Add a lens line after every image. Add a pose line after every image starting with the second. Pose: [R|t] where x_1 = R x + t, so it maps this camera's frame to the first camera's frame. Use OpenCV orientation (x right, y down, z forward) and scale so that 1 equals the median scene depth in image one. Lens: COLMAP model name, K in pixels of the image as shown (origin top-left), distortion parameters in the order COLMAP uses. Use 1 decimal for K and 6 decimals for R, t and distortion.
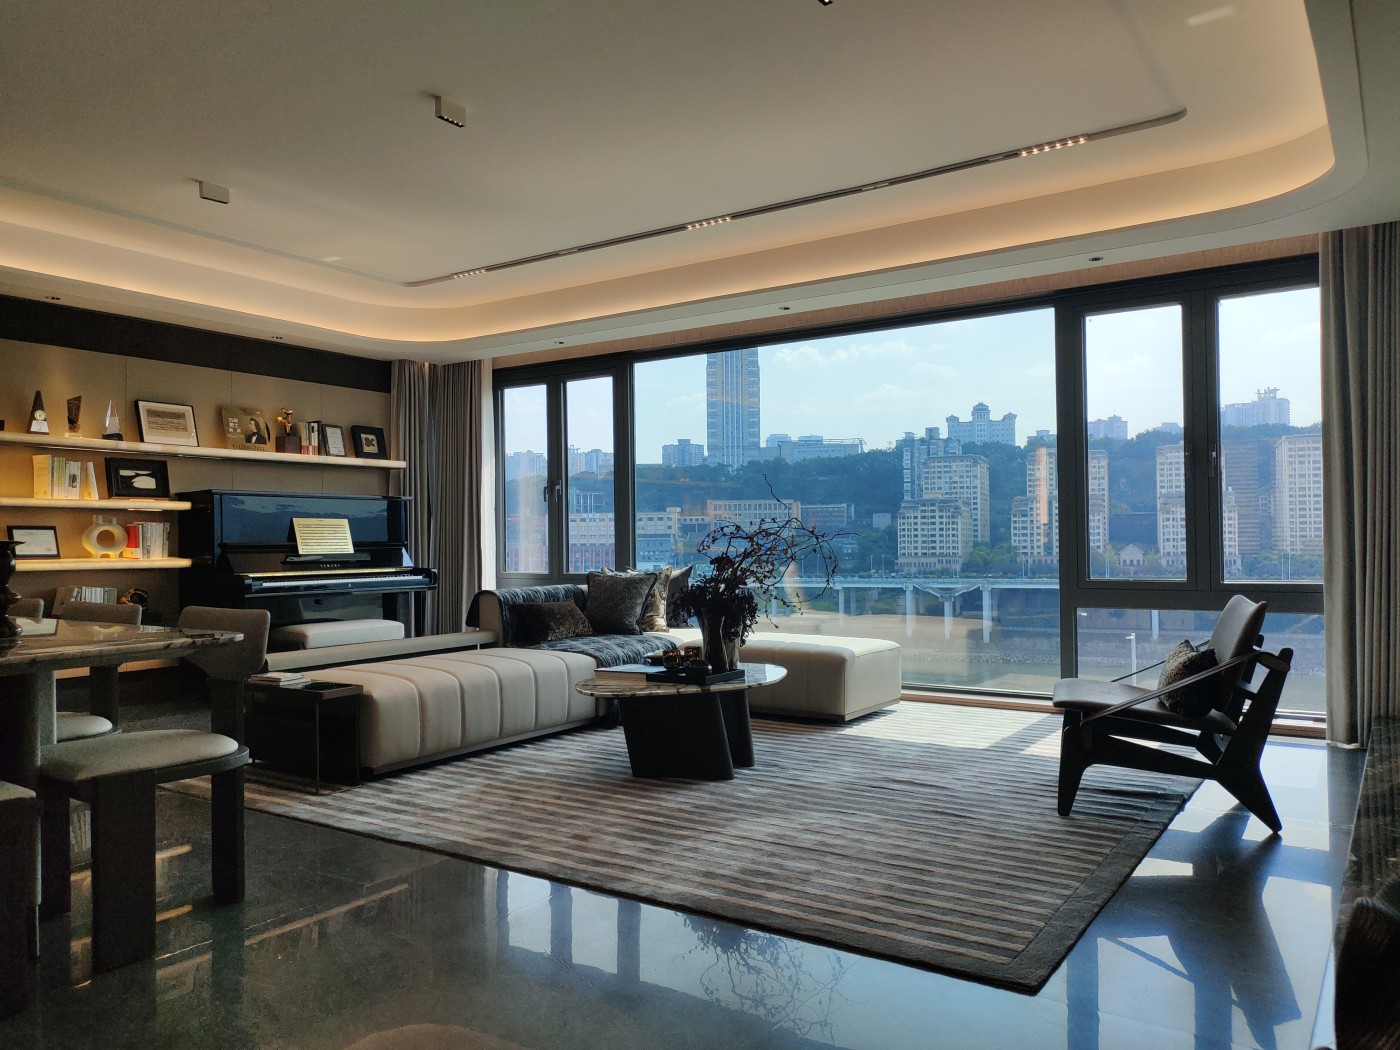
lens RADIAL K [[1036.0, 0, 699.9], [0, 1036.0, 519.5], [0, 0, 1]] dist [0.056806, -0.056220]
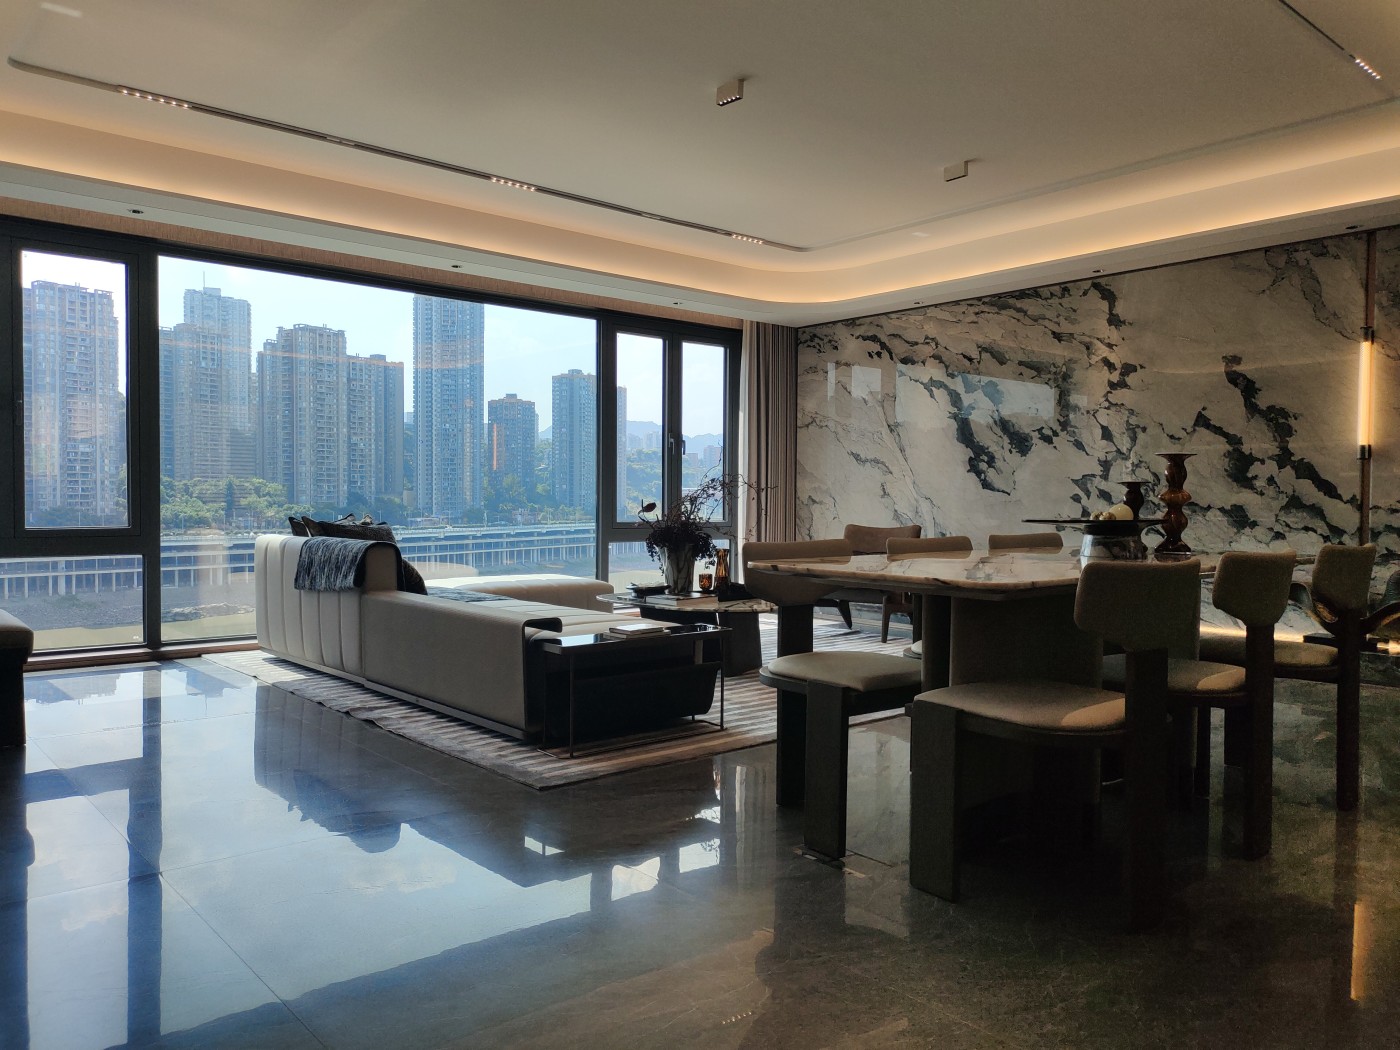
lens RADIAL K [[1035.6, 0, 700.0], [0, 1035.6, 525.0], [0, 0, 1]] dist [0.052156, -0.060124]
pose [[0.261005, -0.010102, 0.965284, -1.177797], [-0.027737, 0.999454, 0.017959, 0.043919], [-0.964939, -0.031462, 0.260583, 0.649768]]
